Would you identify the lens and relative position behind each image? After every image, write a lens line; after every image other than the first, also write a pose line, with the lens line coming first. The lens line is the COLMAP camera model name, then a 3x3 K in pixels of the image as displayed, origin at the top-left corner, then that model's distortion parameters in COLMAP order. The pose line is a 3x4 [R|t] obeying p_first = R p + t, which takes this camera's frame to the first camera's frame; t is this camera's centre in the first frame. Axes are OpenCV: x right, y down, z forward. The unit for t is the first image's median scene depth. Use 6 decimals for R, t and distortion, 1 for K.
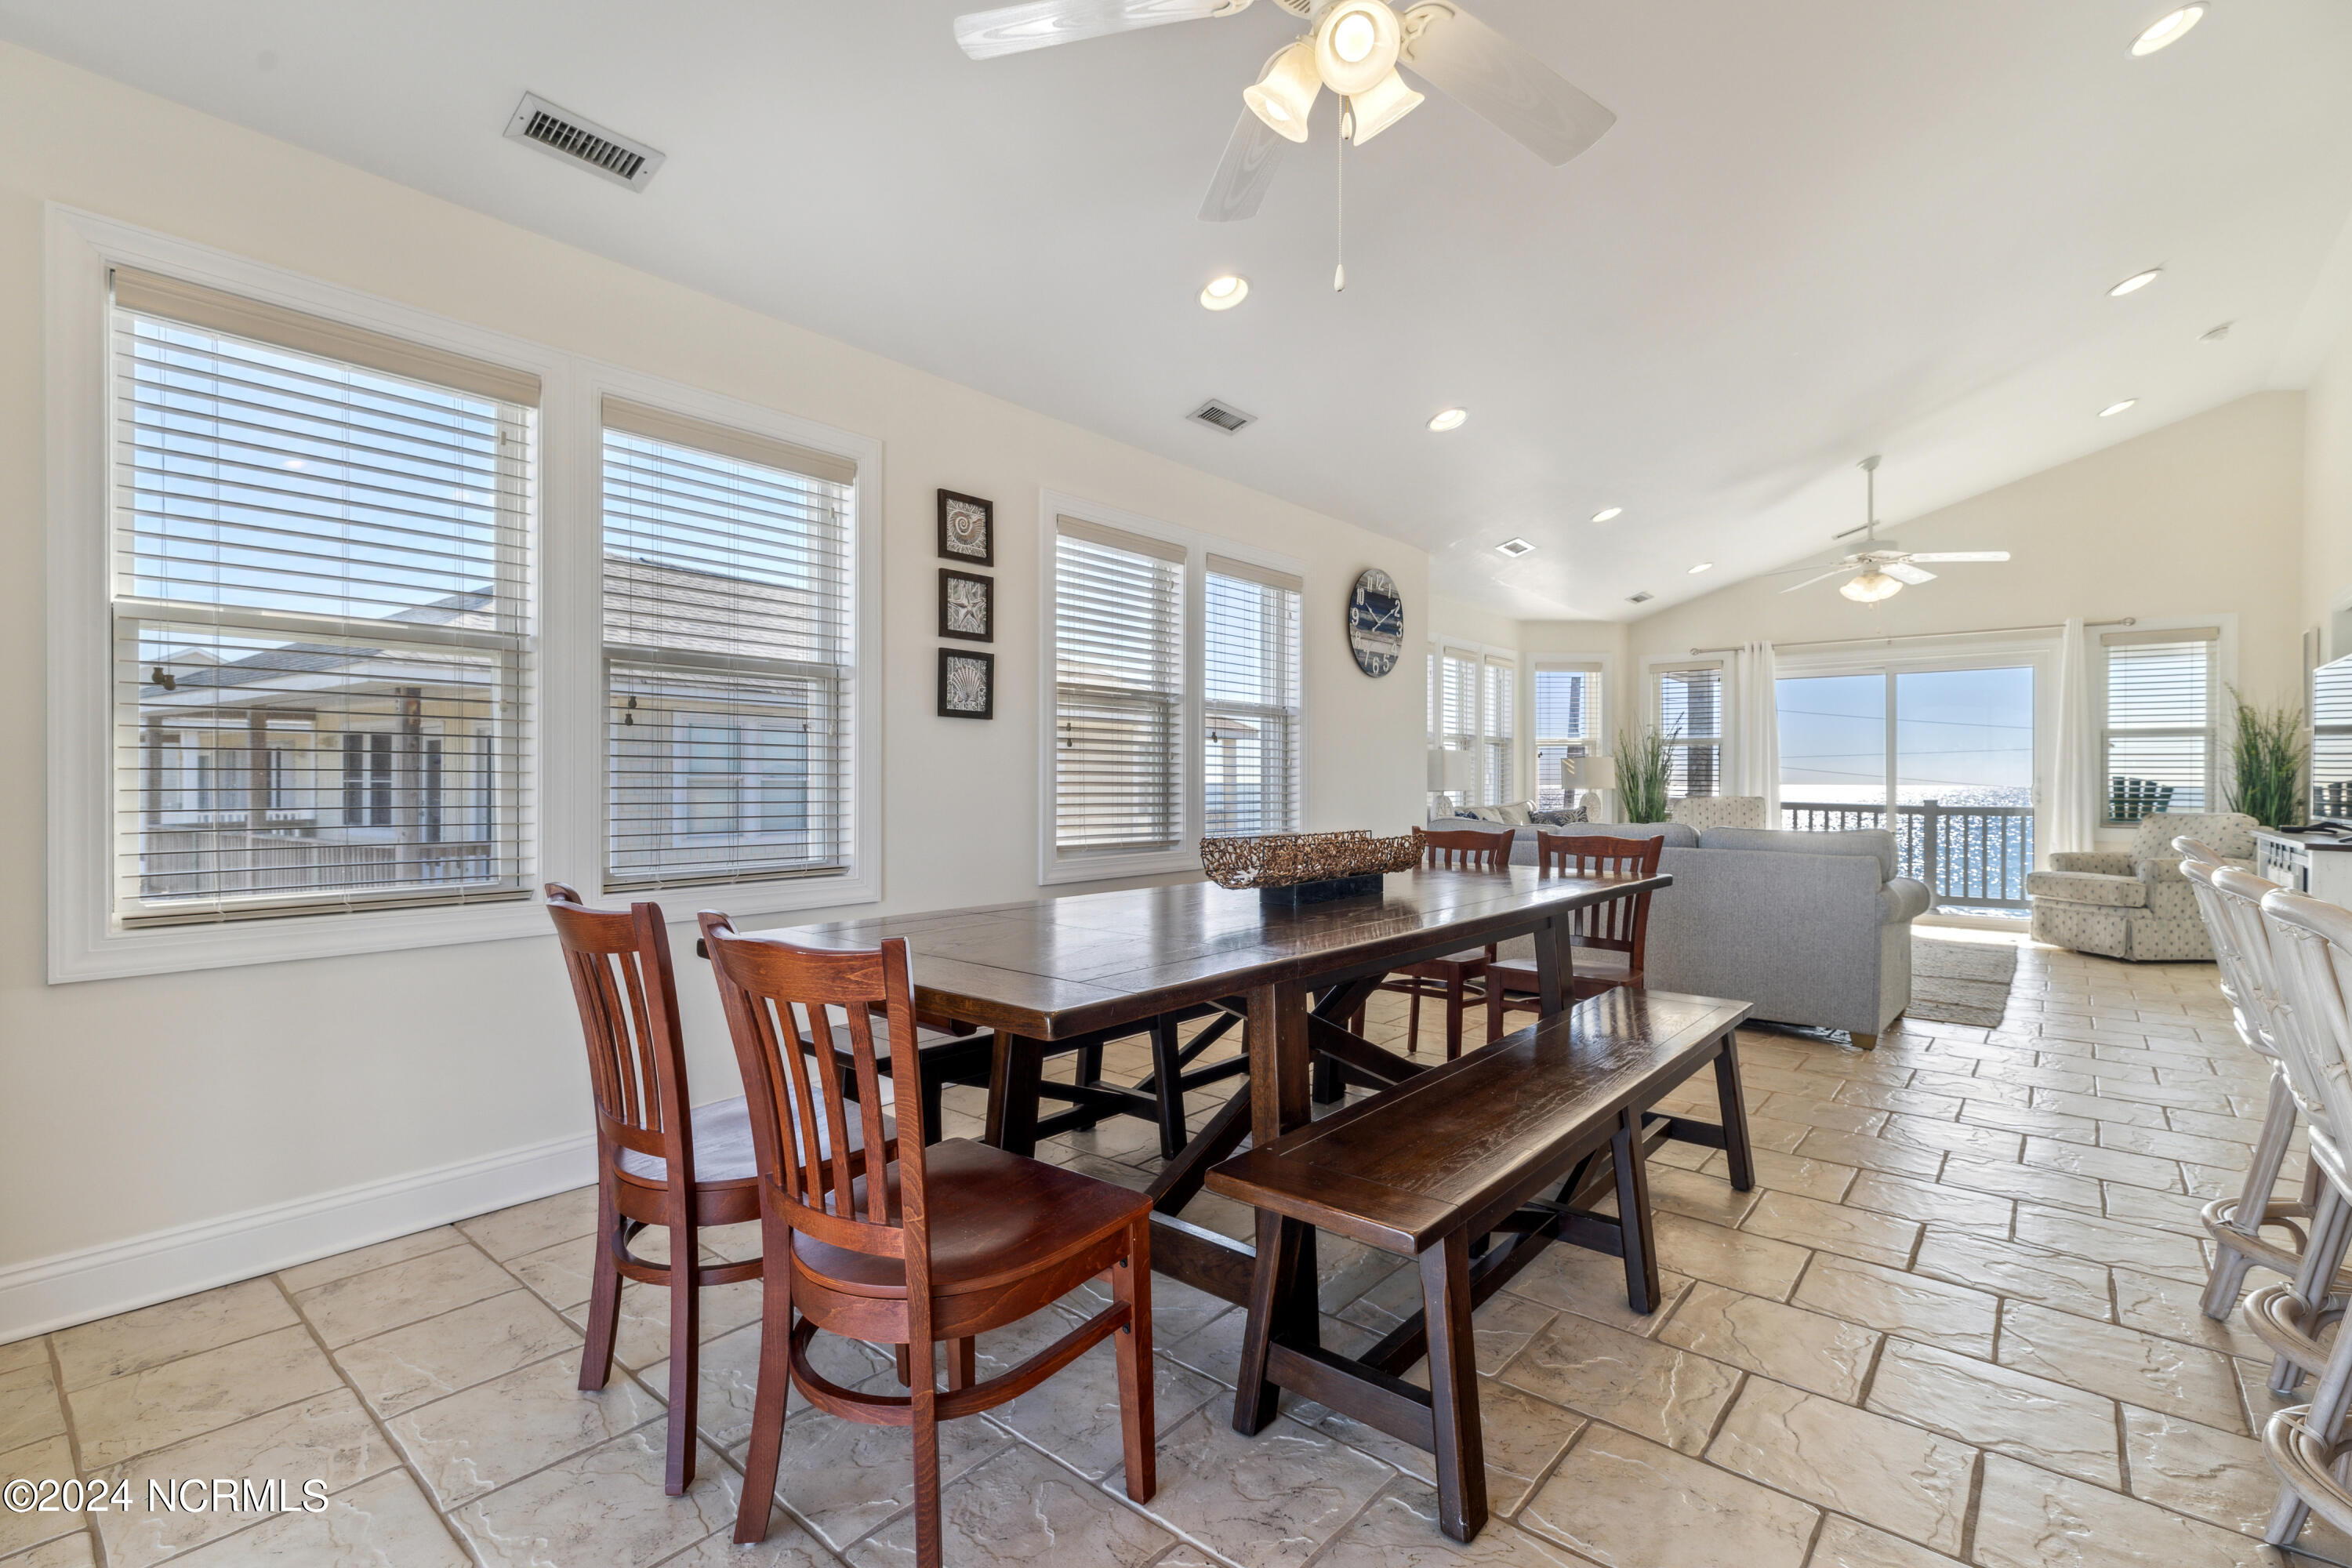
lens RADIAL K [[1077.2, 0, 1178.2], [0, 1077.2, 778.2], [0, 0, 1]] dist [0.015499, -0.001320]
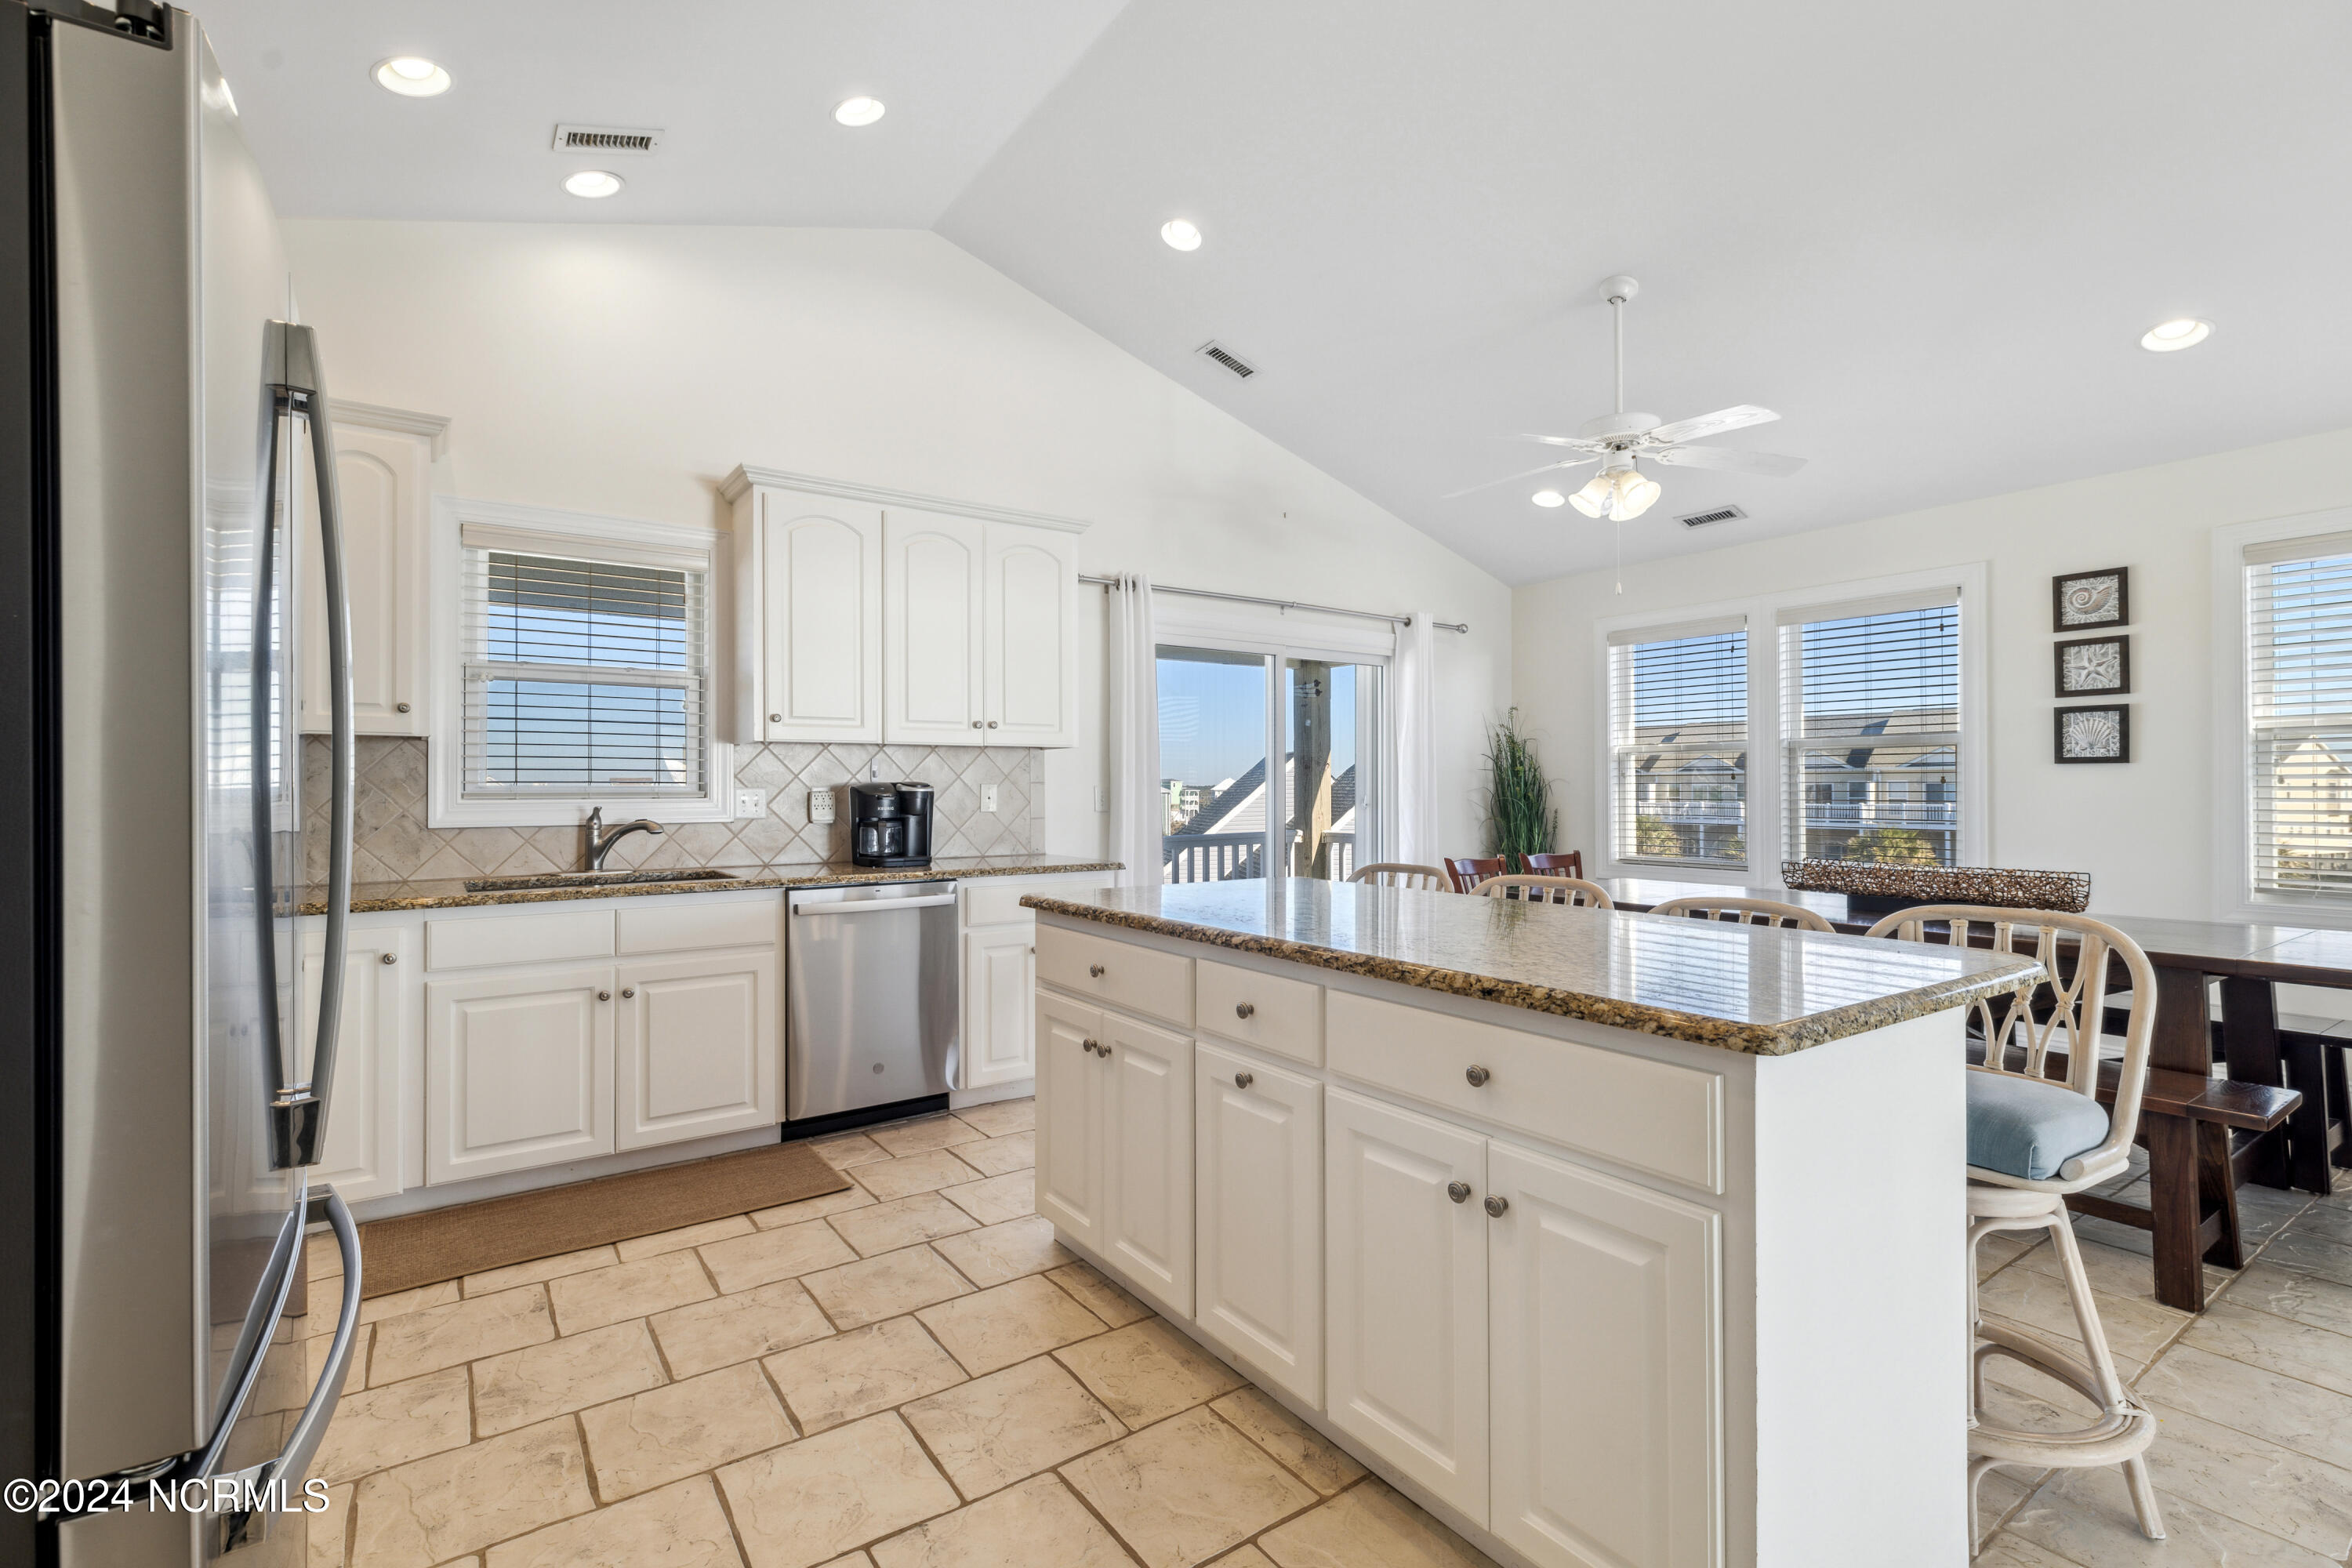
lens RADIAL K [[1077.2, 0, 1166.4], [0, 1077.2, 781.1], [0, 0, 1]] dist [0.015499, -0.001320]
pose [[-0.274114, -0.010008, -0.961645, 0.767665], [0.005089, 0.999917, -0.011856, -0.017761], [0.961684, -0.008144, -0.274041, 0.231111]]
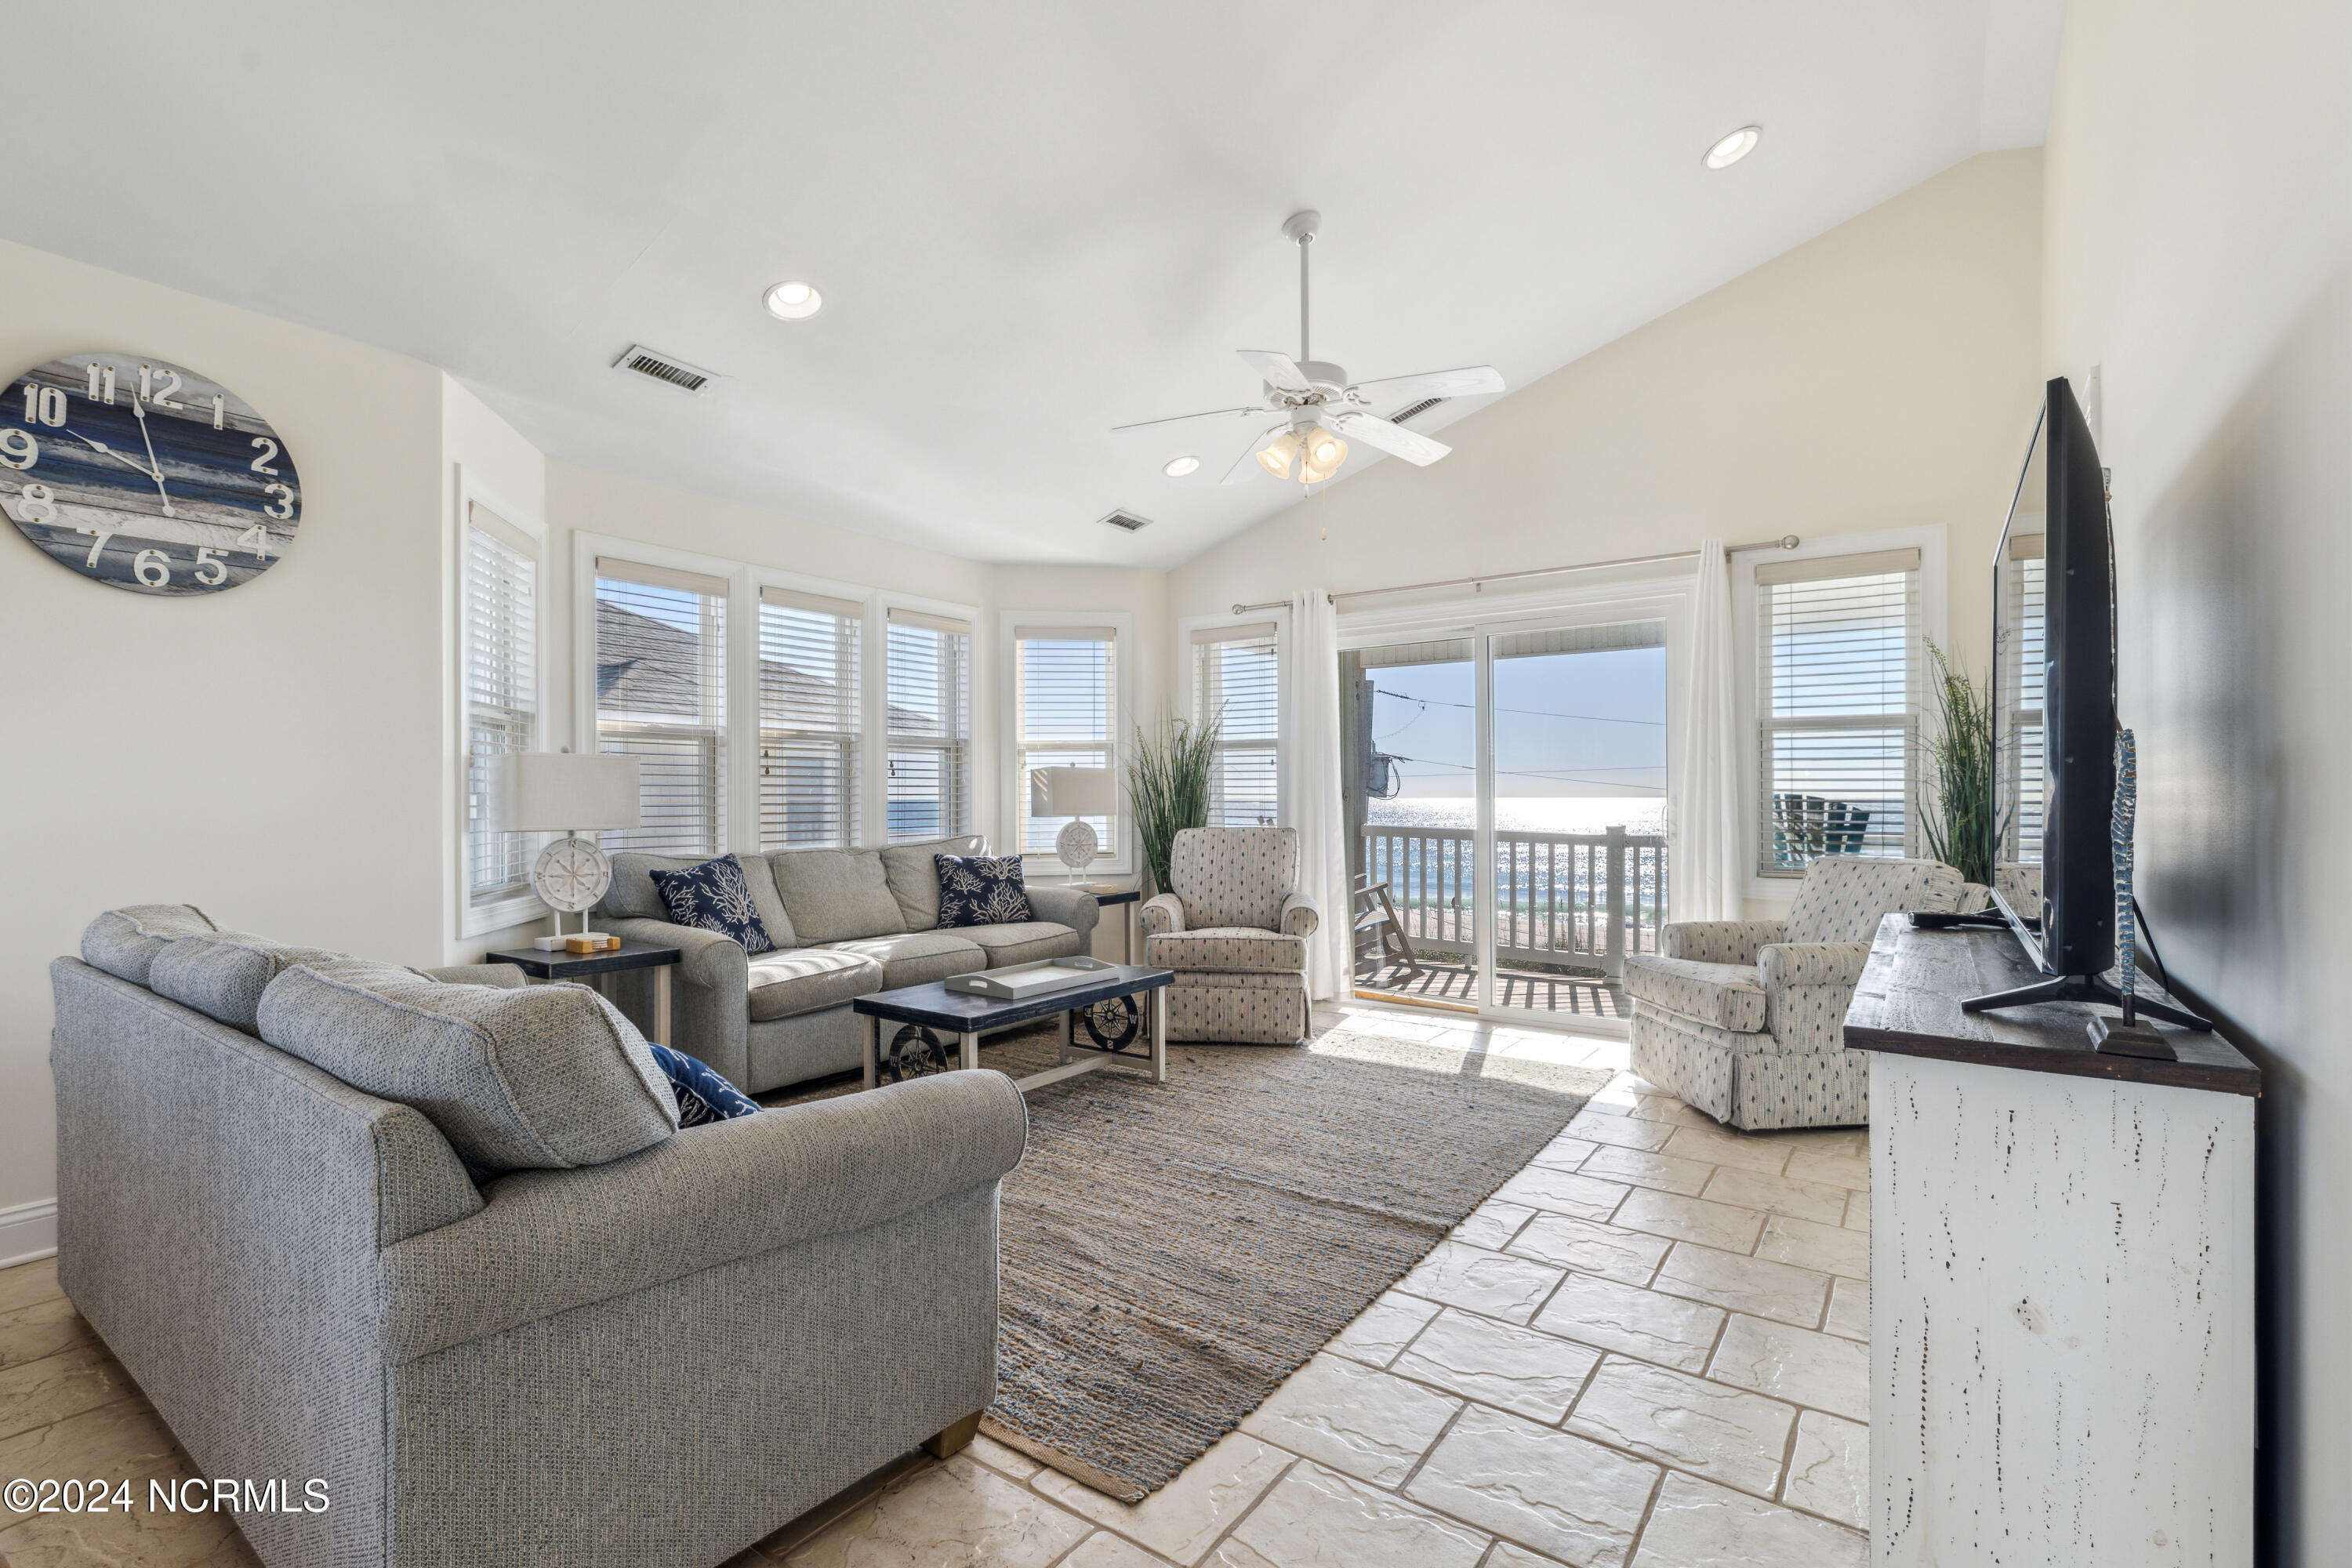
lens RADIAL K [[1077.2, 0, 1172.6], [0, 1077.2, 803.8], [0, 0, 1]] dist [0.015499, -0.001320]
pose [[0.997629, -0.006685, 0.068498, 0.590584], [0.006001, 0.999930, 0.010187, -0.006144], [-0.068561, -0.009752, 0.997599, 0.506810]]
